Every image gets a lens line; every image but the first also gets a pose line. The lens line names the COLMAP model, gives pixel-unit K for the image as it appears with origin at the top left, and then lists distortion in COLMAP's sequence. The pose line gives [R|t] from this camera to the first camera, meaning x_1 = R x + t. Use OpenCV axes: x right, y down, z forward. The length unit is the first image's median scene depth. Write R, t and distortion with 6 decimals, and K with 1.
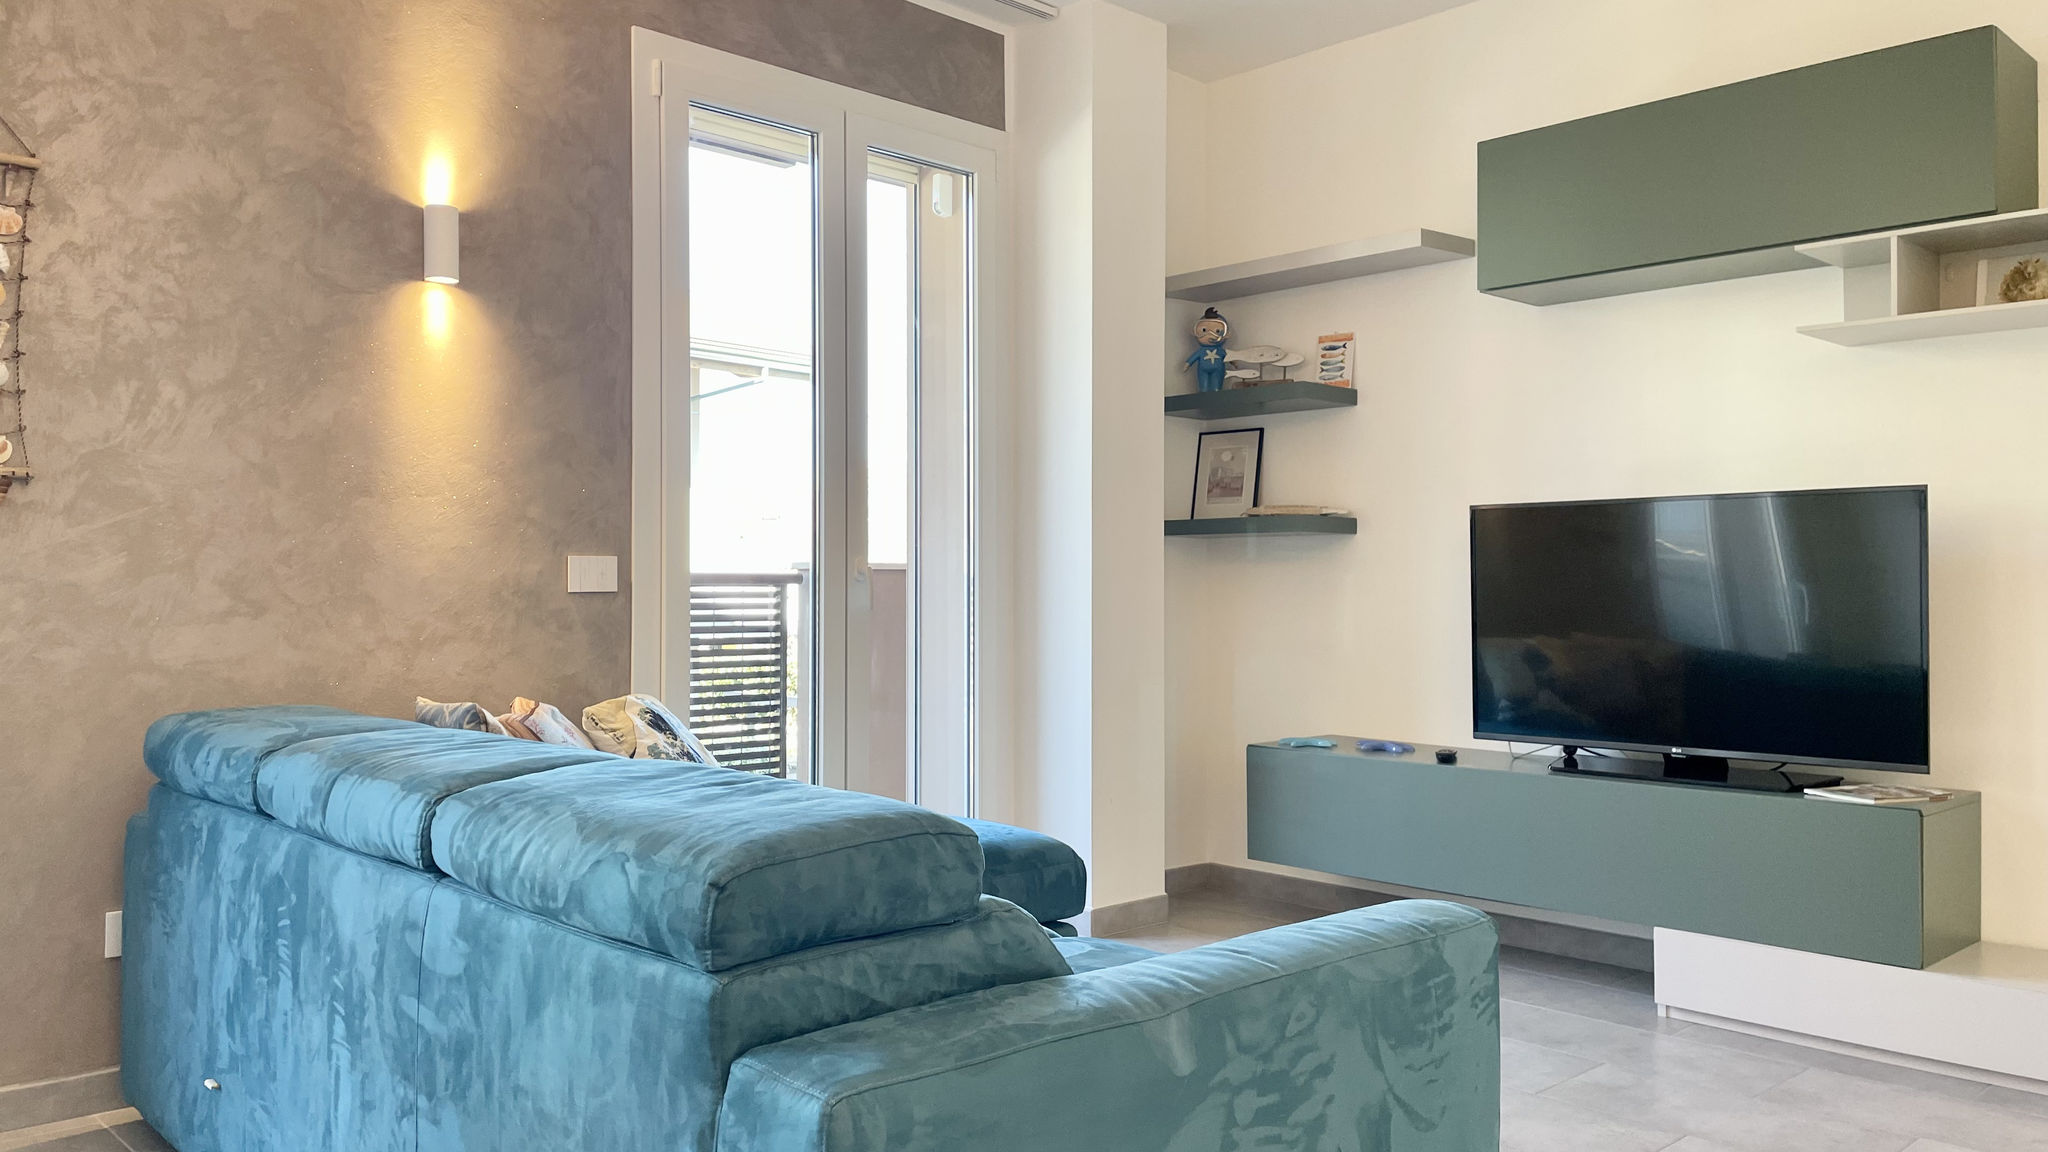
lens RADIAL K [[1550.2, 0, 1029.4], [0, 1550.2, 583.7], [0, 0, 1]] dist [0.093379, -0.102841]
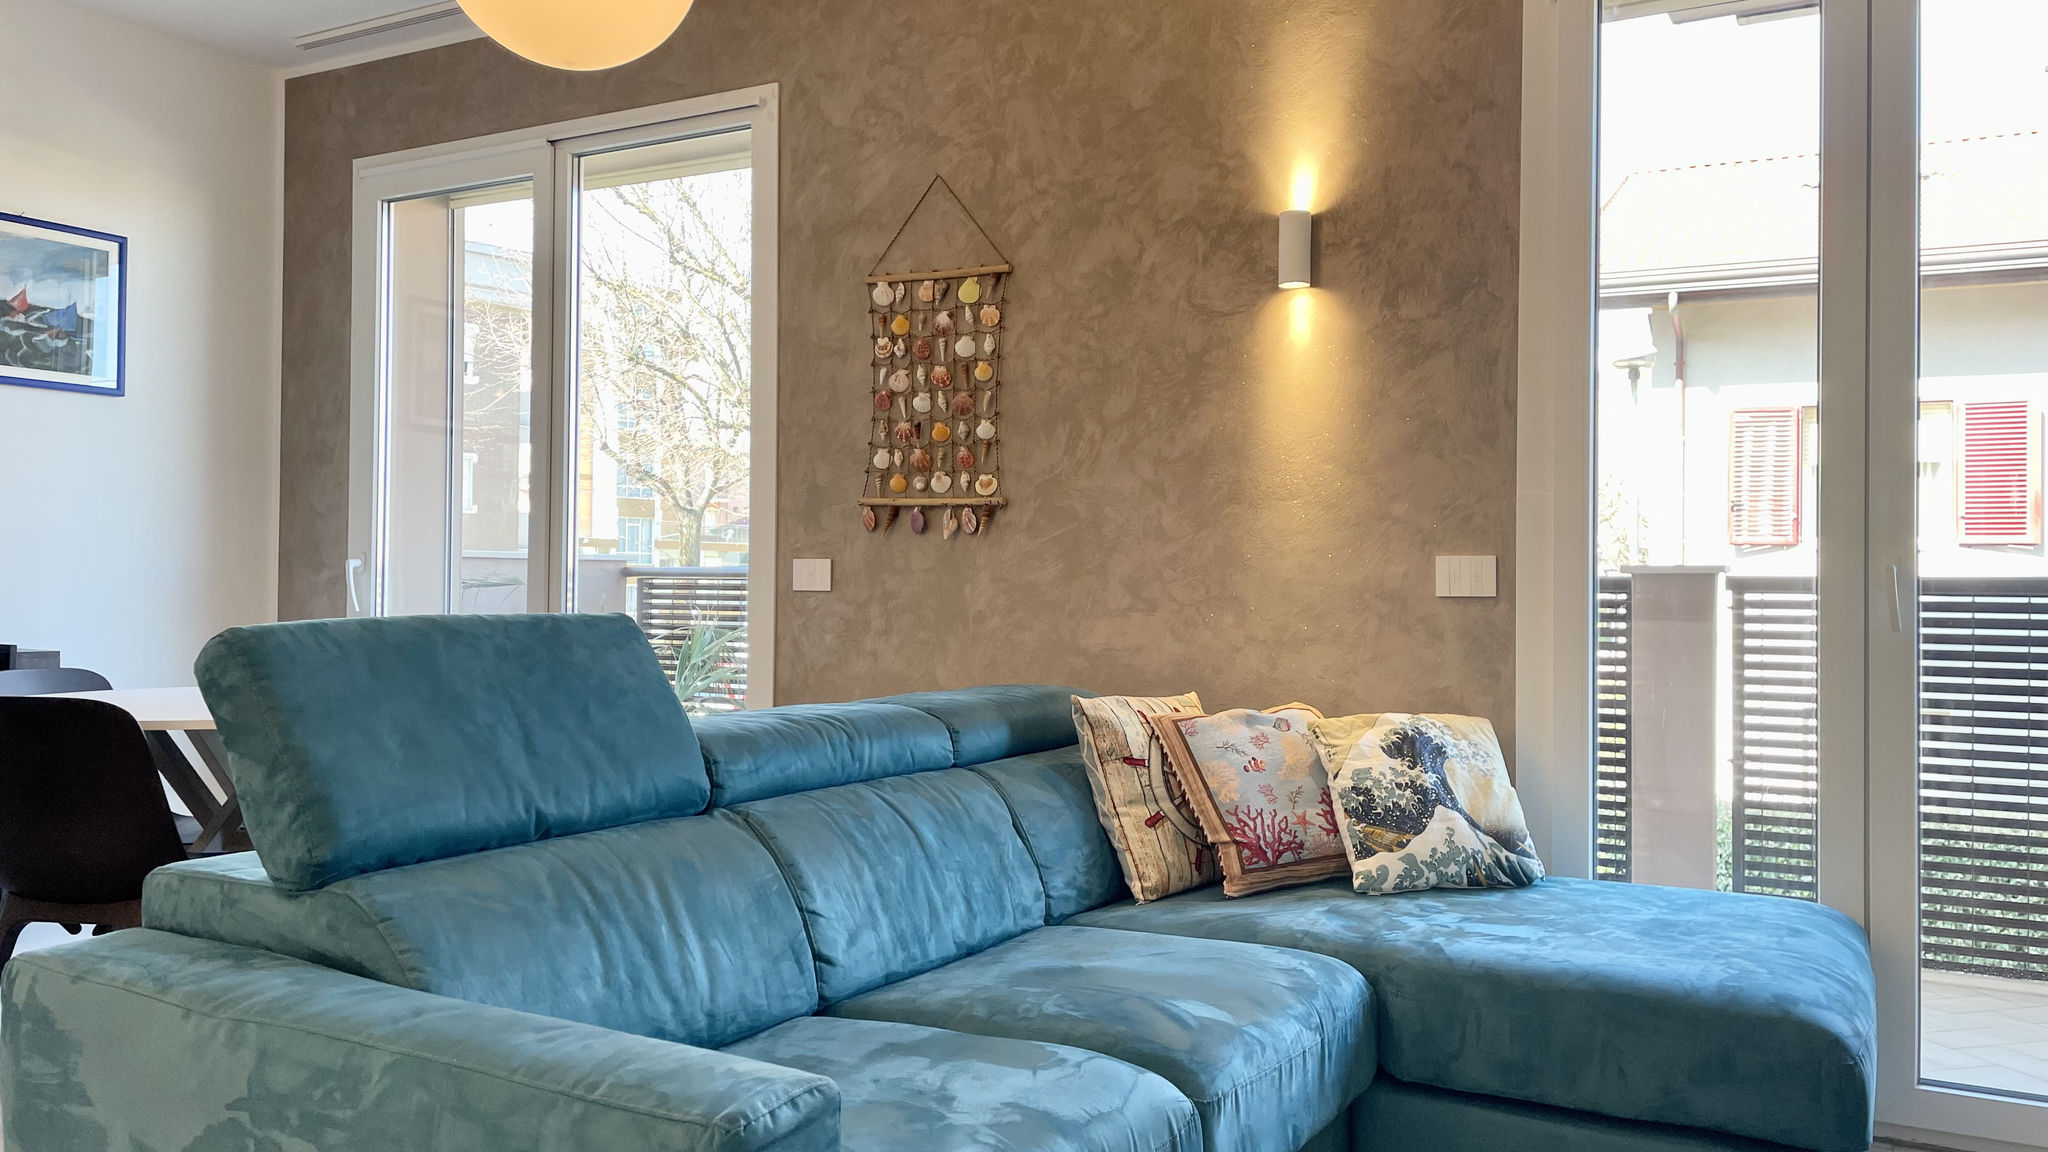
lens RADIAL K [[1550.2, 0, 1023.3], [0, 1550.2, 580.0], [0, 0, 1]] dist [0.093379, -0.102841]
pose [[0.273195, 0.006333, -0.961938, 0.575169], [-0.004005, 0.999977, 0.005446, -0.009017], [0.961950, 0.002365, 0.273214, 0.589931]]
